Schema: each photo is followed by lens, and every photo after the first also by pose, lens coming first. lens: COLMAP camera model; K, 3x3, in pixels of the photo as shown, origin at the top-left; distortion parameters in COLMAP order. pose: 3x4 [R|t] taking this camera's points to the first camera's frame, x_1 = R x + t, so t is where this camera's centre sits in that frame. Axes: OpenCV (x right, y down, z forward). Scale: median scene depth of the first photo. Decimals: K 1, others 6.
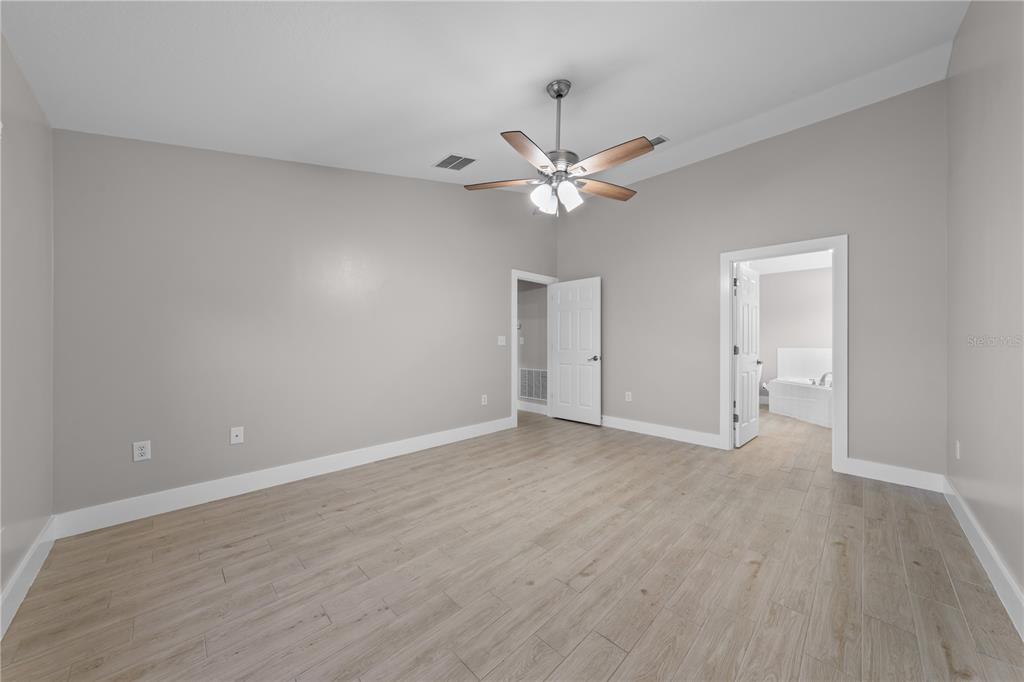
lens RADIAL K [[348.7, 0, 511.9], [0, 348.7, 341.2], [0, 0, 1]] dist [-0.000546, -0.000145]
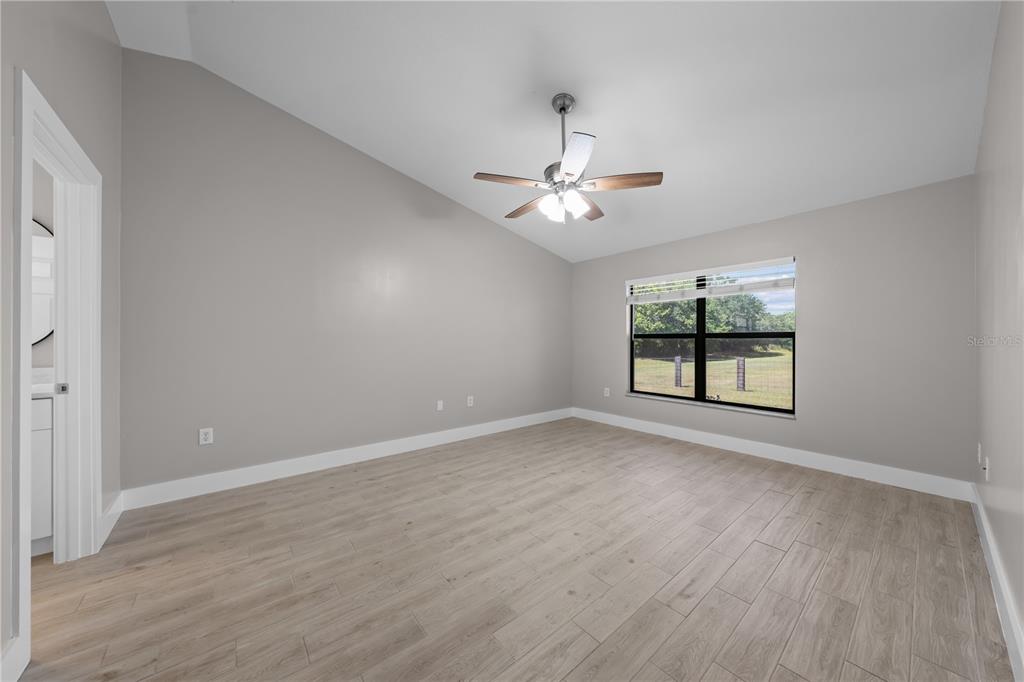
lens RADIAL K [[348.7, 0, 510.2], [0, 348.7, 342.1], [0, 0, 1]] dist [-0.000546, -0.000145]
pose [[-0.995287, -0.003911, 0.096892, 0.192936], [-0.003676, 0.999990, 0.002600, -0.003758], [-0.096901, 0.002231, -0.995292, 2.097224]]
